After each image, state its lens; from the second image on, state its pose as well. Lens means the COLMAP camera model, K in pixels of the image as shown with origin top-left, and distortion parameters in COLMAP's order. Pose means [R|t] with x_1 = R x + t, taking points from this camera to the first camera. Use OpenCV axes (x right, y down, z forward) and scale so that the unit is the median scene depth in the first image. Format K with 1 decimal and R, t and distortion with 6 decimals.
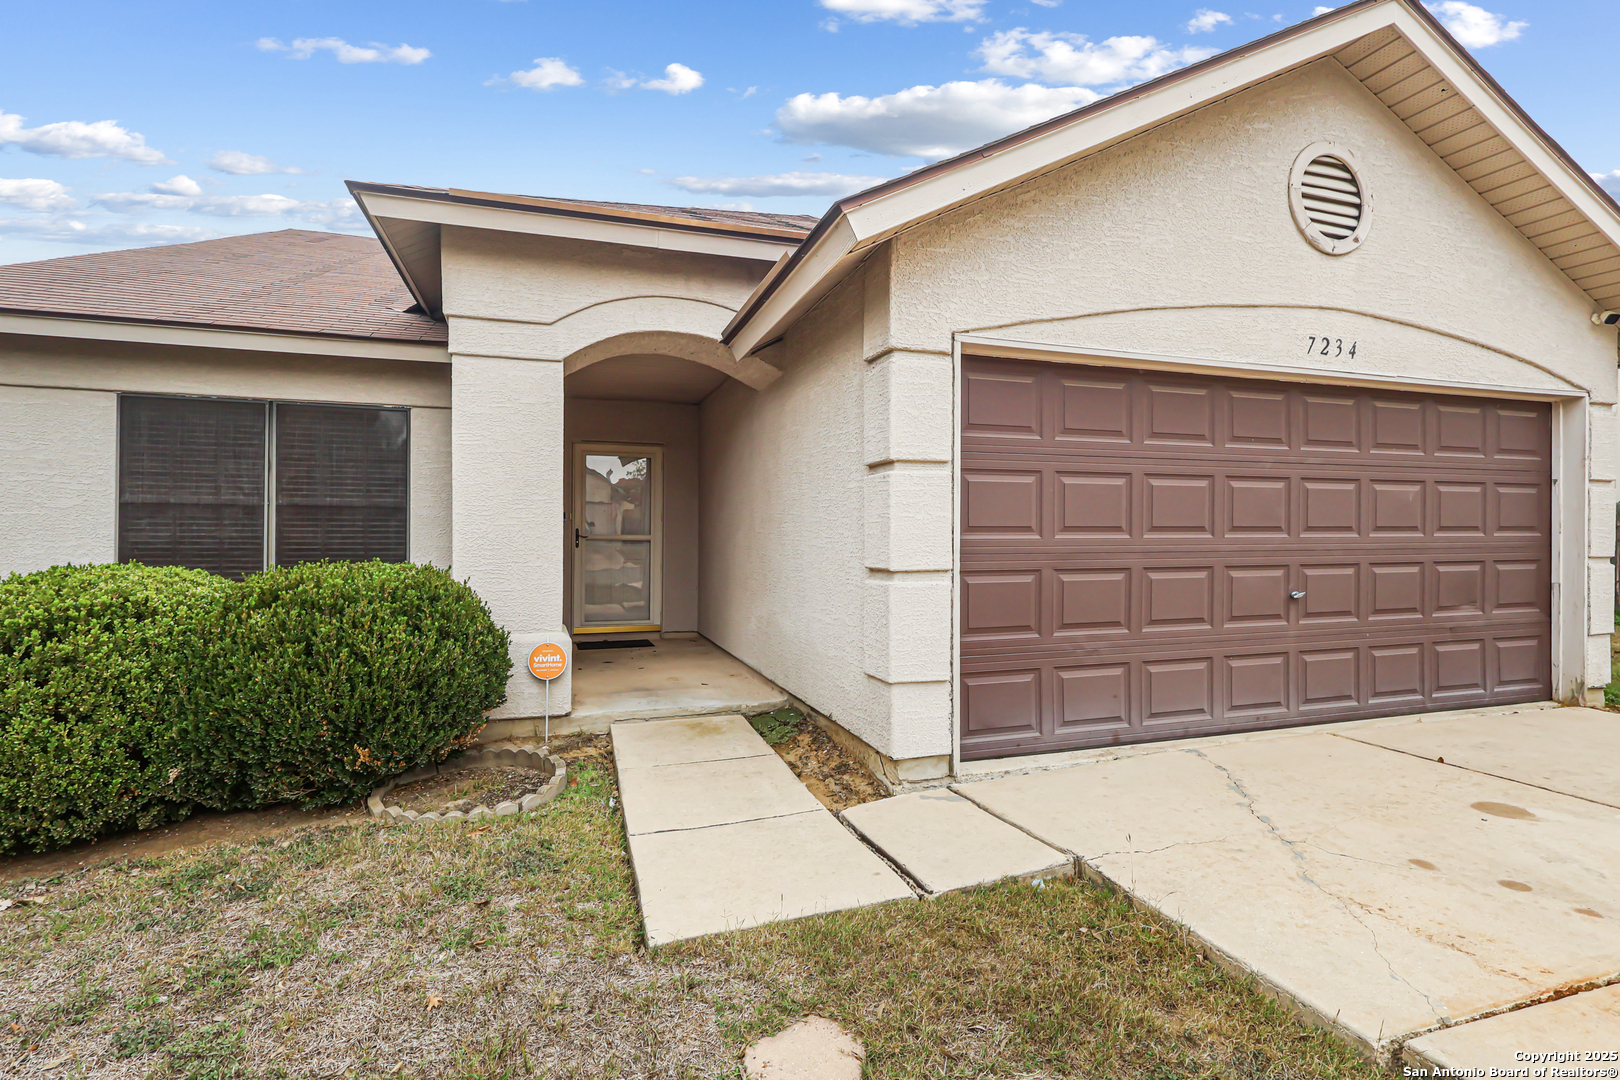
lens RADIAL K [[753.4, 0, 812.8], [0, 753.4, 537.8], [0, 0, 1]] dist [-0.002710, -0.000426]
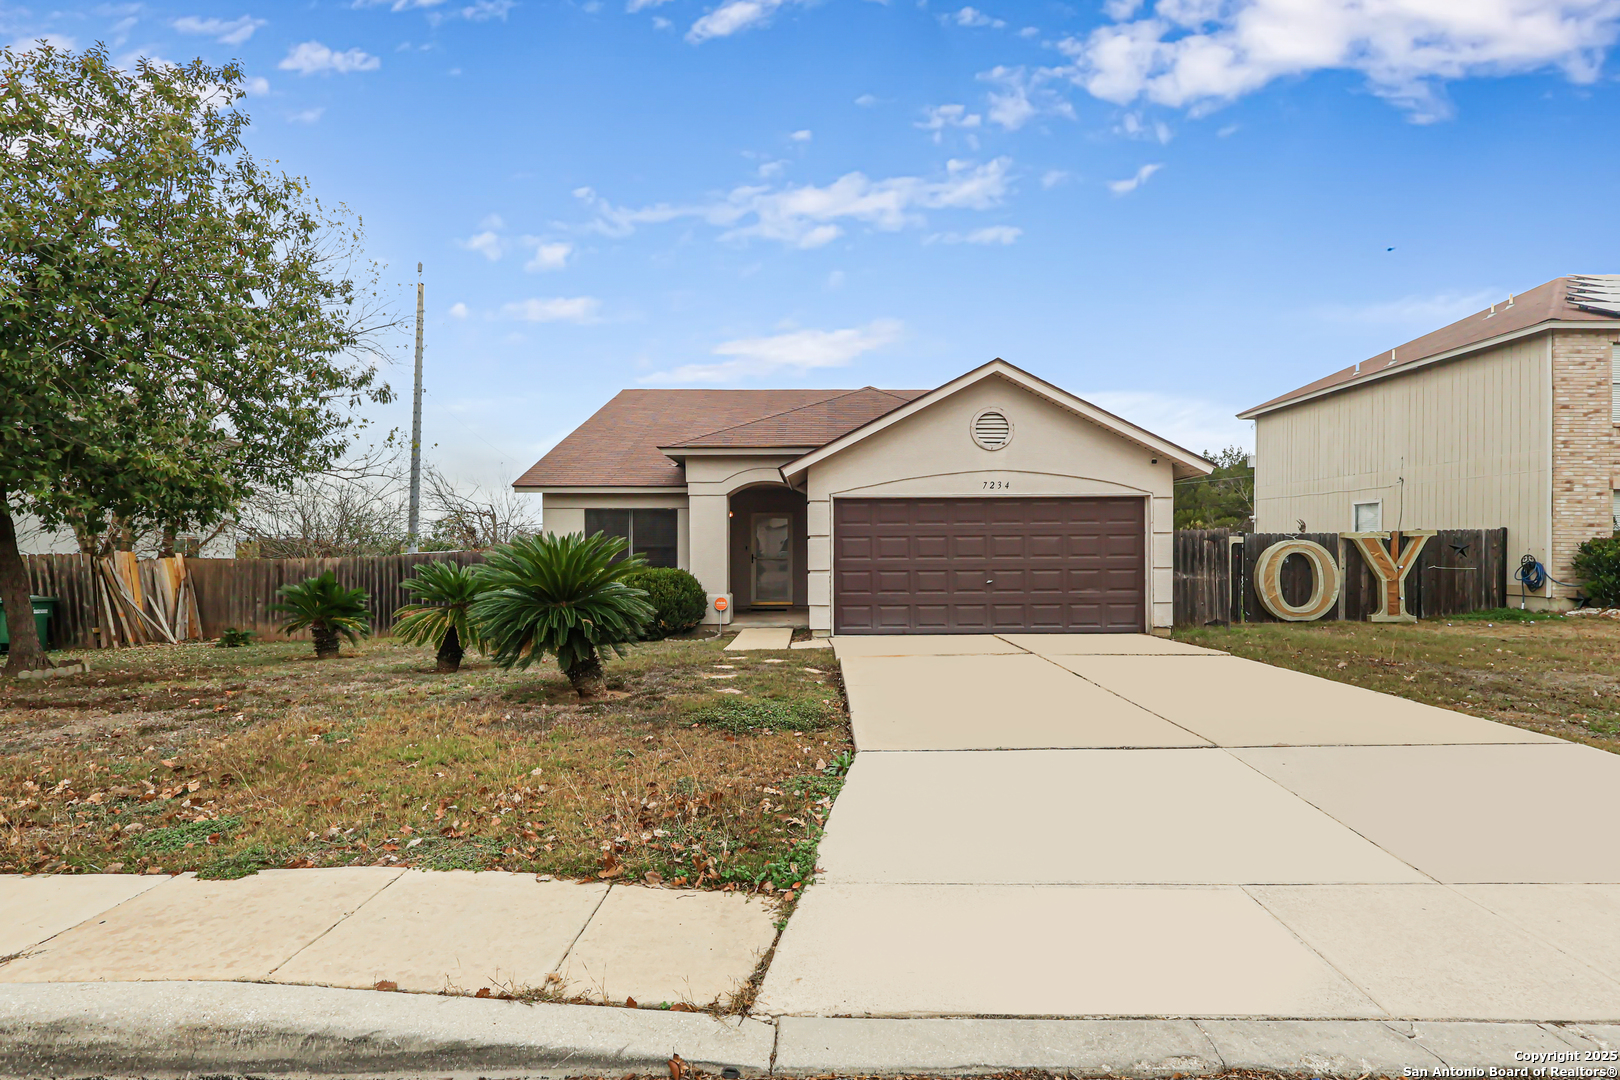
lens RADIAL K [[753.4, 0, 811.7], [0, 753.4, 546.1], [0, 0, 1]] dist [-0.002710, -0.000426]
pose [[0.947670, -0.006656, -0.319183, 0.893898], [0.004495, 0.999962, -0.007507, -0.027175], [0.319220, 0.005679, 0.947663, -1.596328]]
